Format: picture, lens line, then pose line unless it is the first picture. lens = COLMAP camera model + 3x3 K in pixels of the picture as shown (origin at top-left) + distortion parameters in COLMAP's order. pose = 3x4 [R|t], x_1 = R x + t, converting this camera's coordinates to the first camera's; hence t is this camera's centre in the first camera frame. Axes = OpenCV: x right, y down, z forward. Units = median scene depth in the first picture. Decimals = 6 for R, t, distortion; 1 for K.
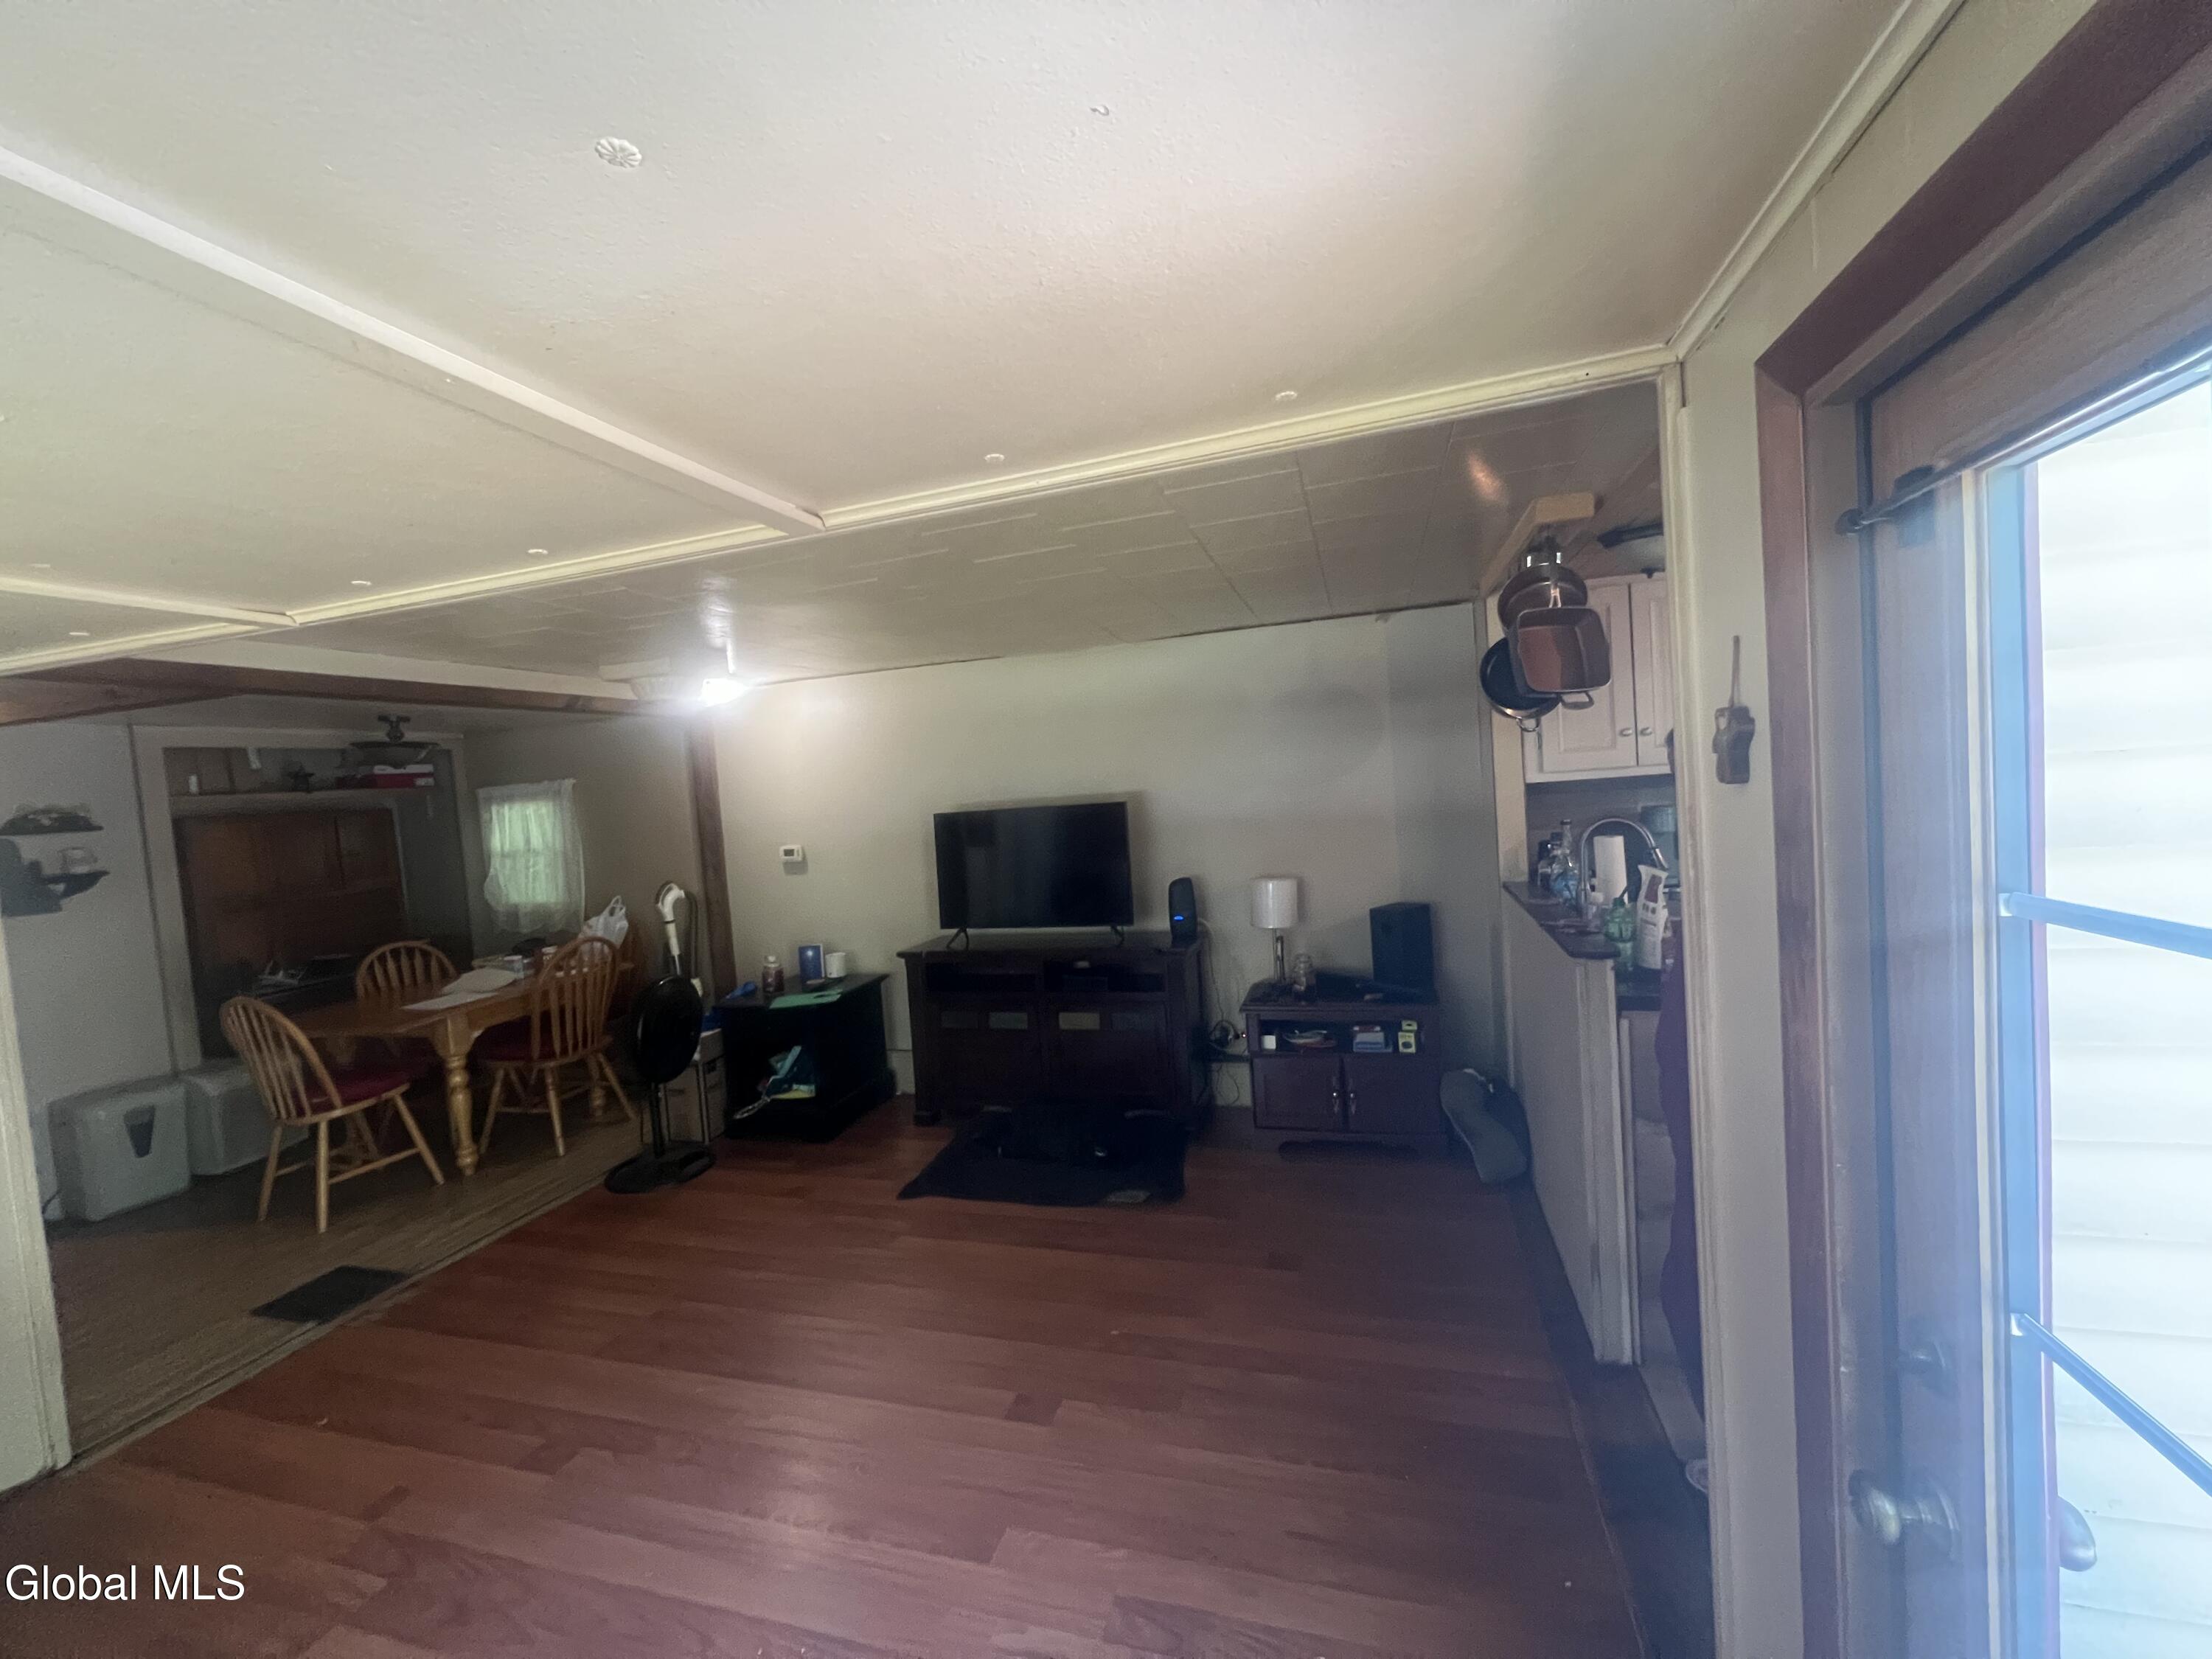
lens RADIAL K [[884.6, 0, 1106.0], [0, 884.6, 829.5], [0, 0, 1]] dist [0.002144, 0.000470]
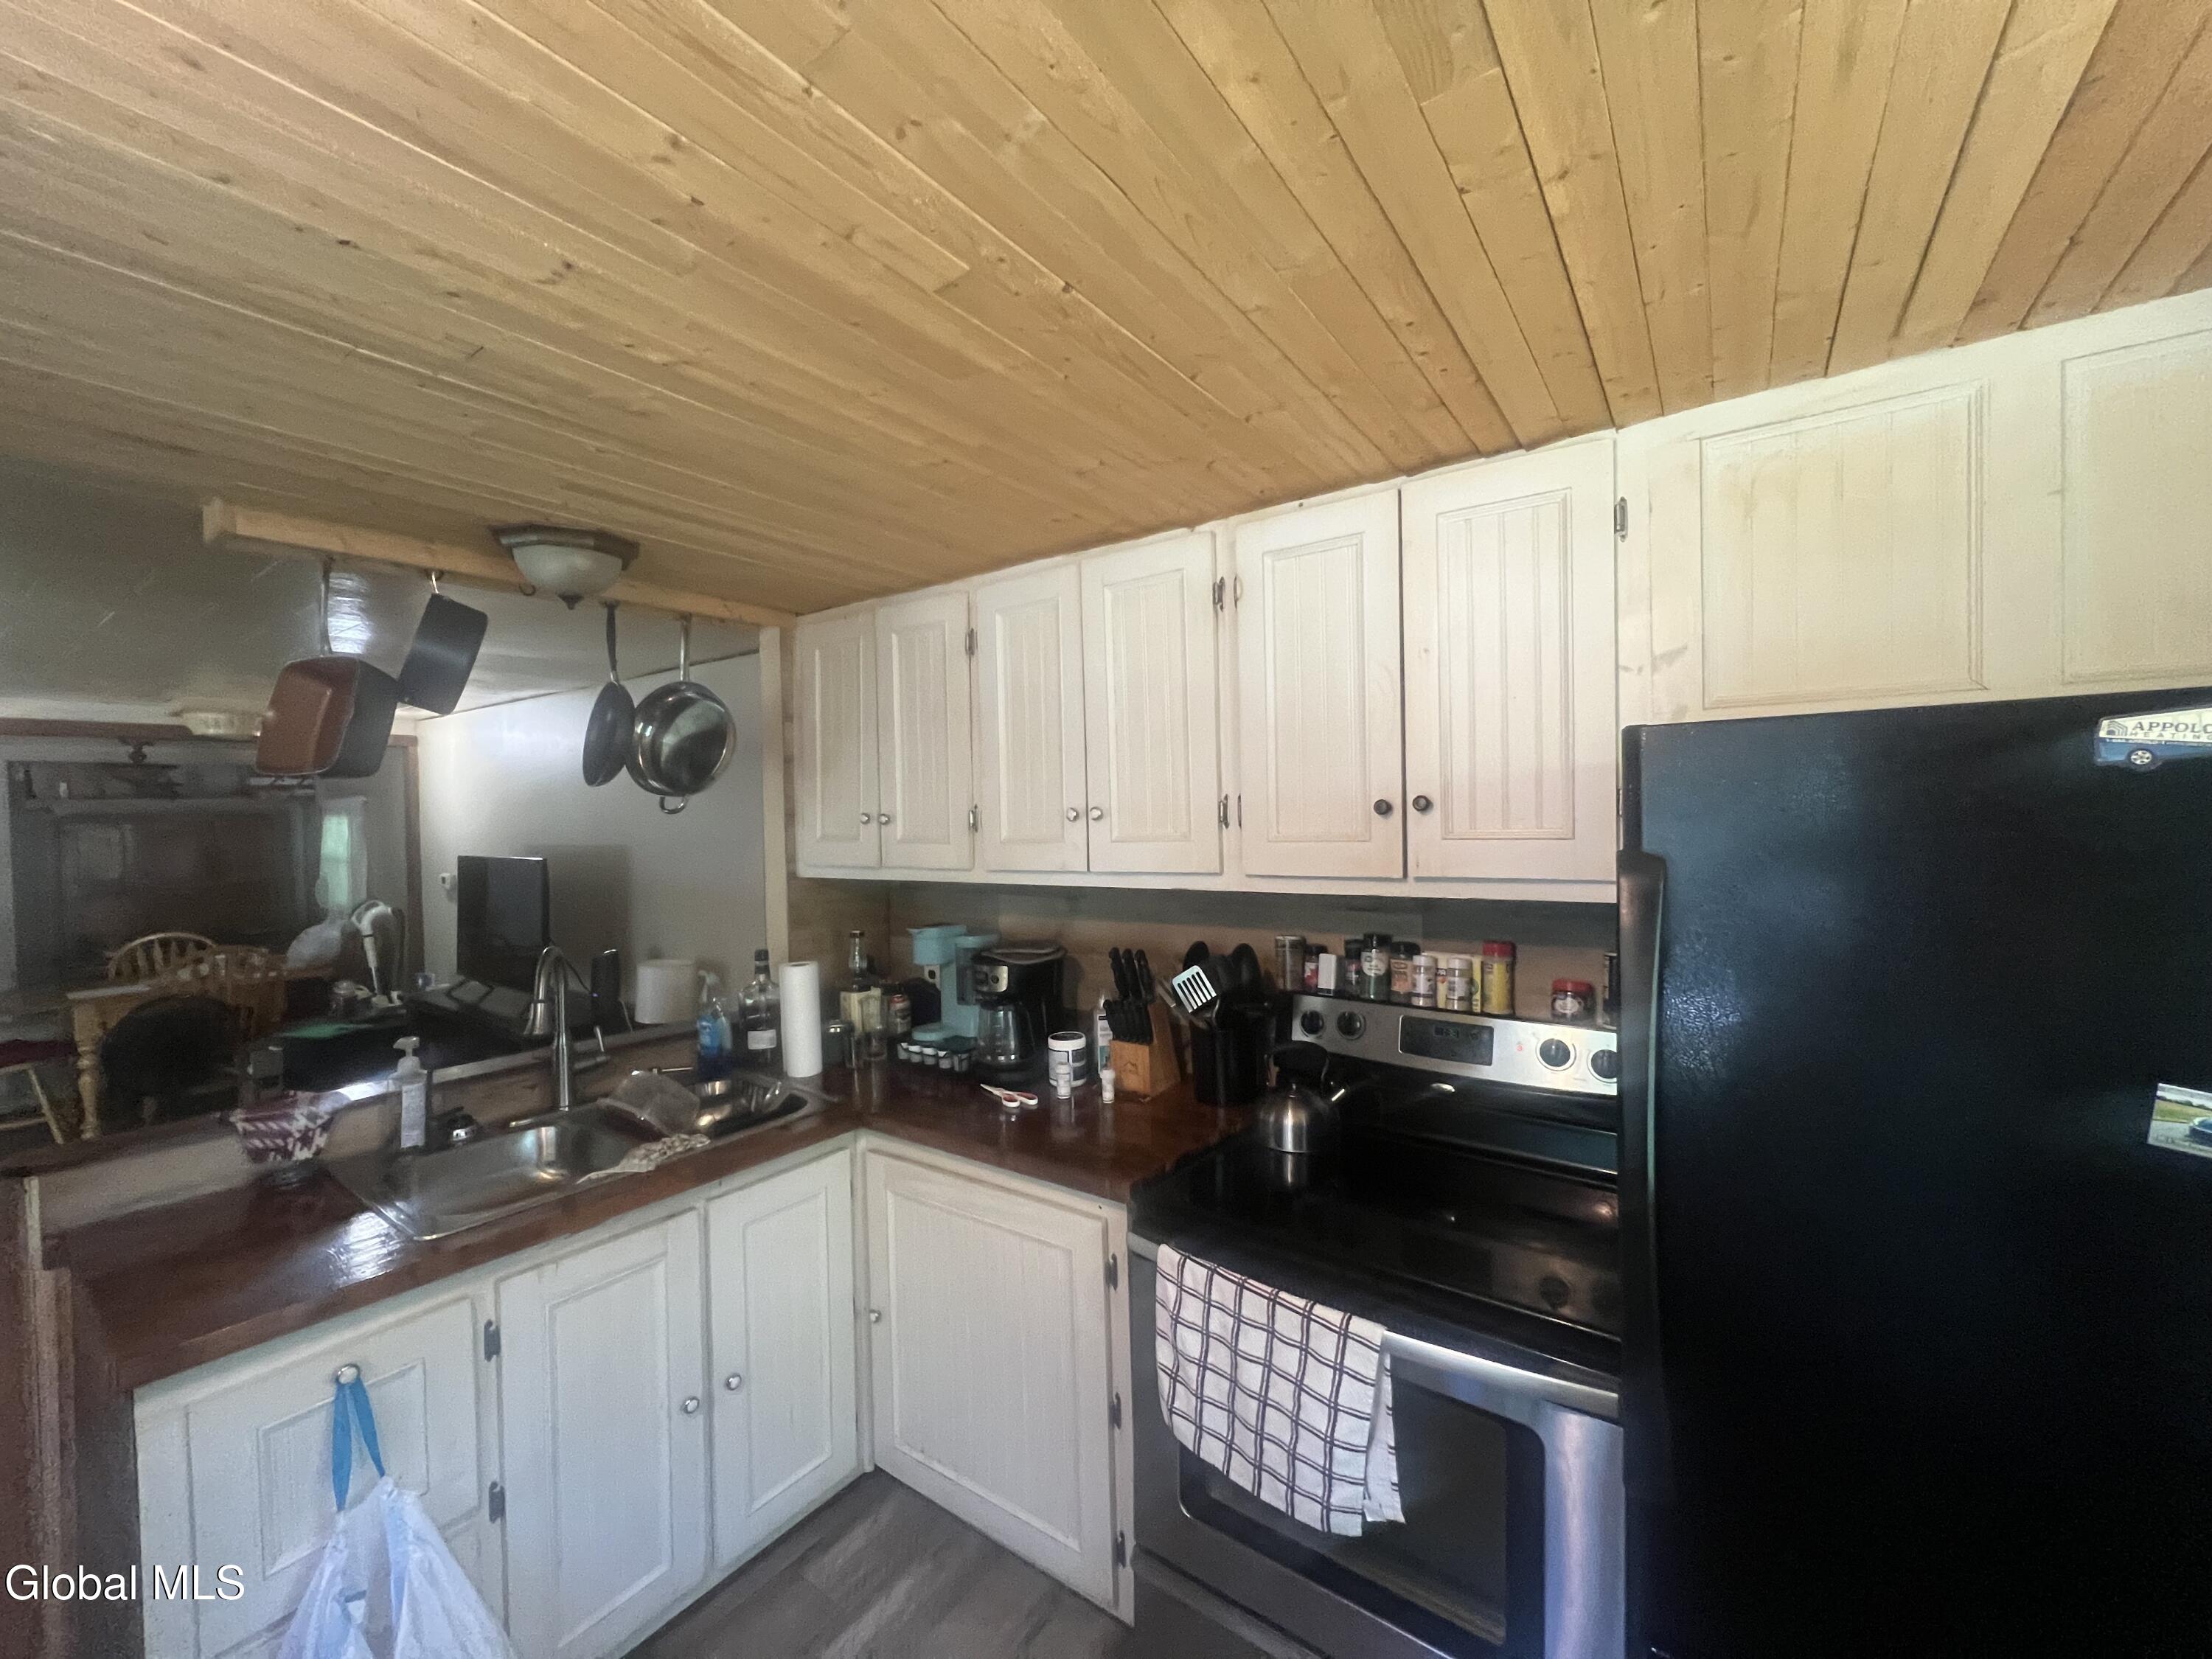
lens RADIAL K [[884.6, 0, 1106.0], [0, 884.6, 829.5], [0, 0, 1]] dist [0.002144, 0.000470]
pose [[0.949080, 0.055420, -0.310123, 0.723384], [-0.060312, 0.998160, -0.006202, -0.074284], [0.309209, 0.024591, 0.950676, 0.272393]]
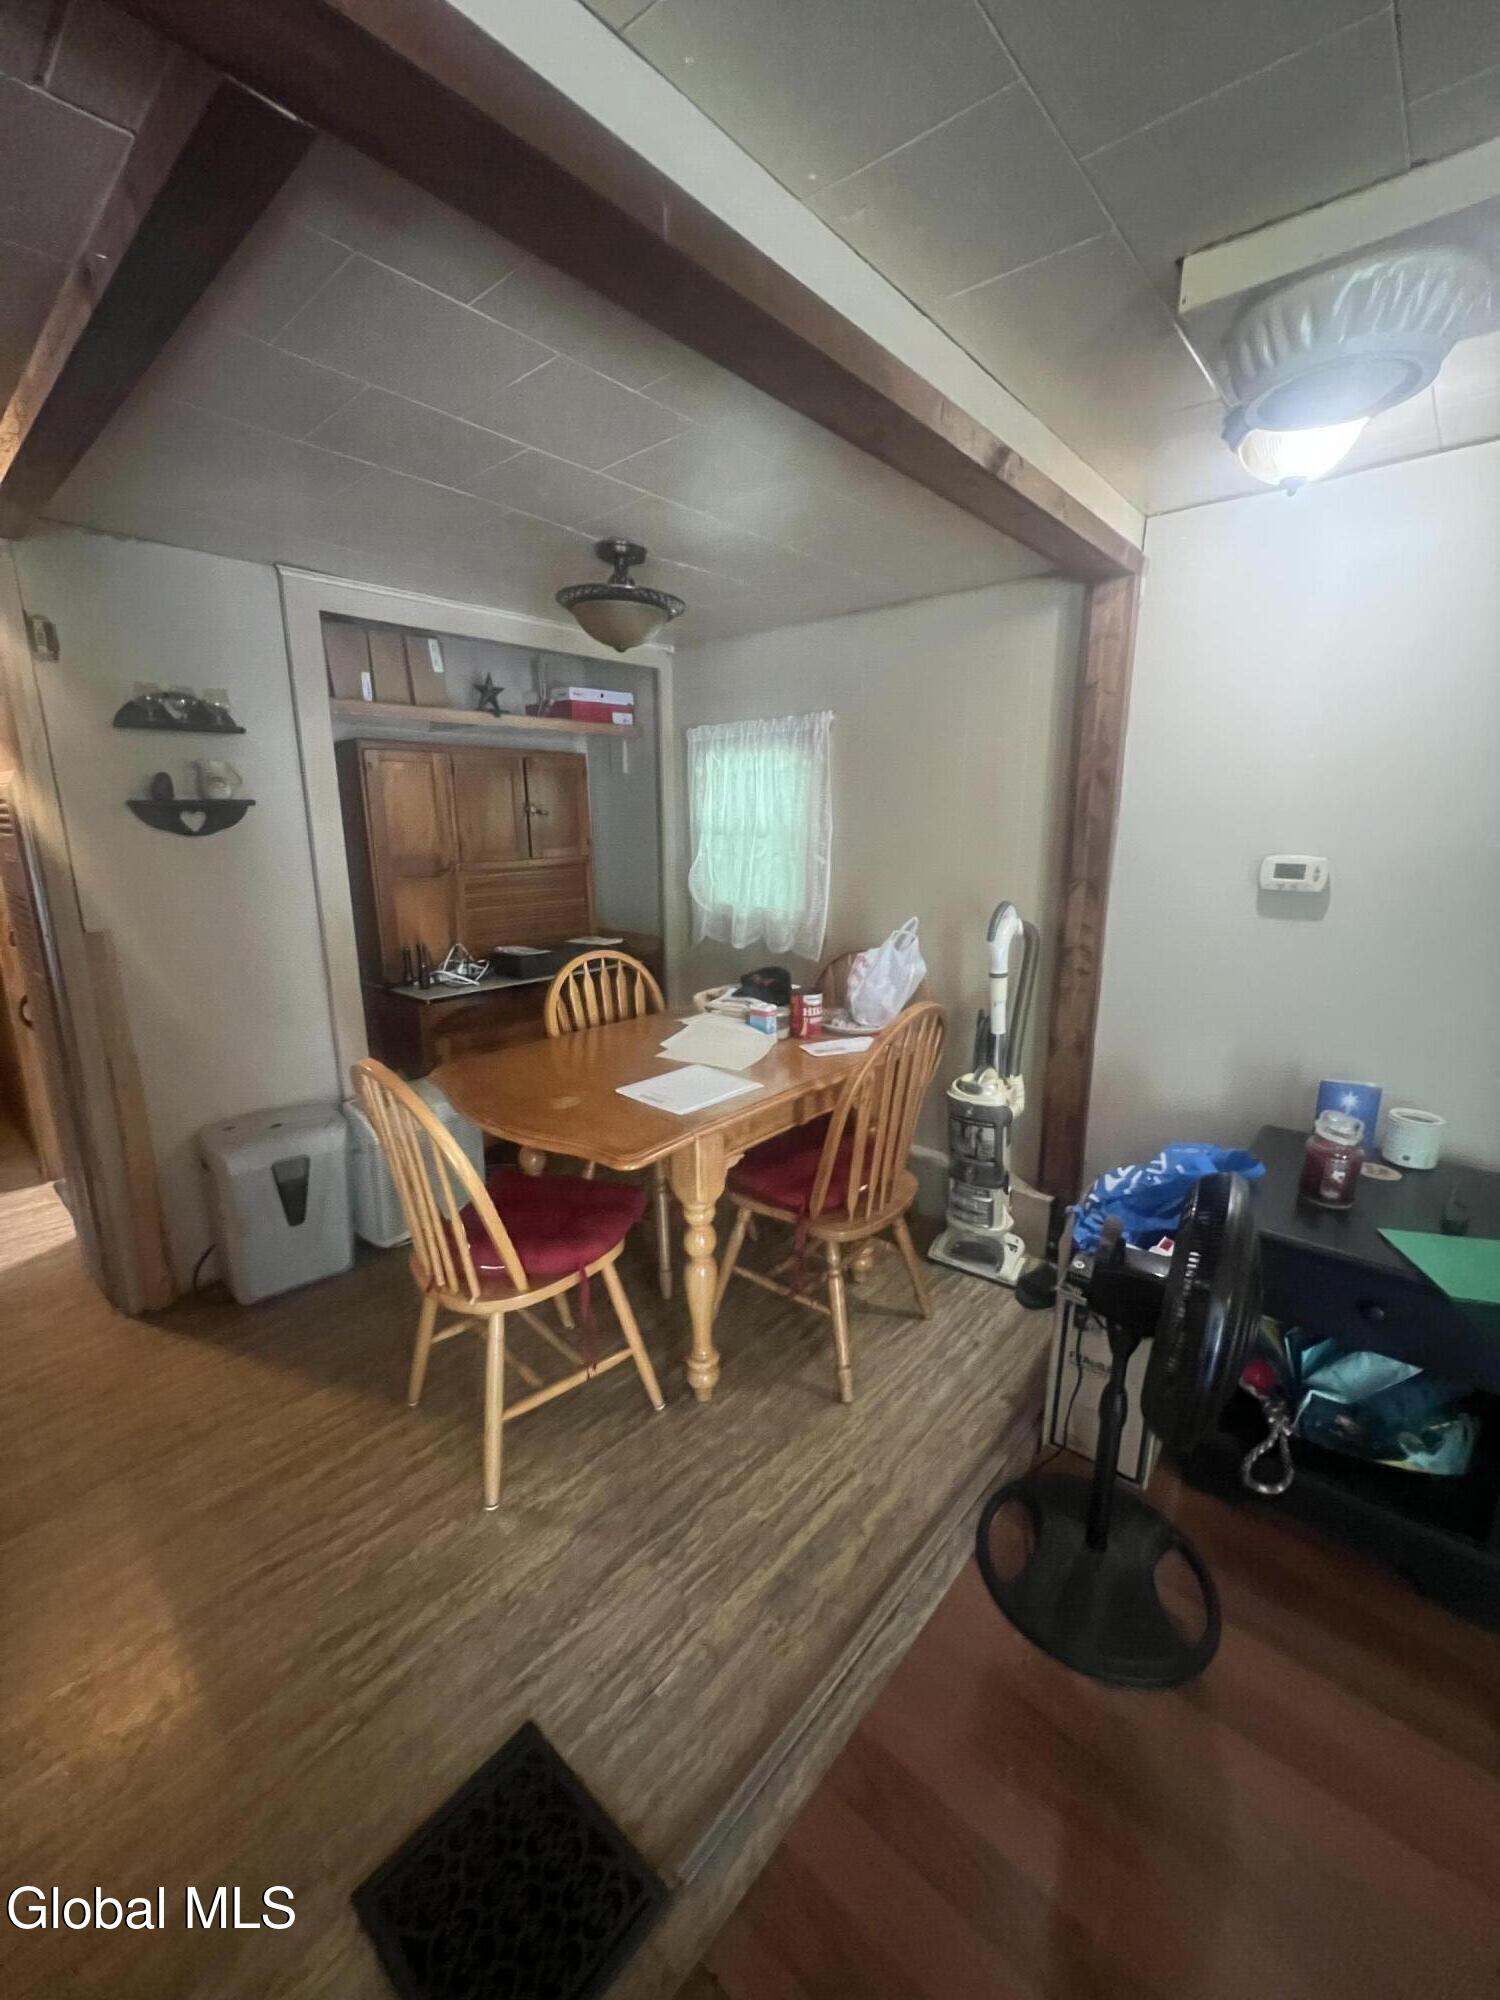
lens RADIAL K [[797.8, 0, 785.8], [0, 797.8, 1007.5], [0, 0, 1]] dist [-0.026479, 0.000061]
pose [[0.916485, 0.163037, -0.365342, -0.461597], [-0.090811, 0.974136, 0.206911, 0.036257], [0.389627, -0.156454, 0.907586, 0.528439]]
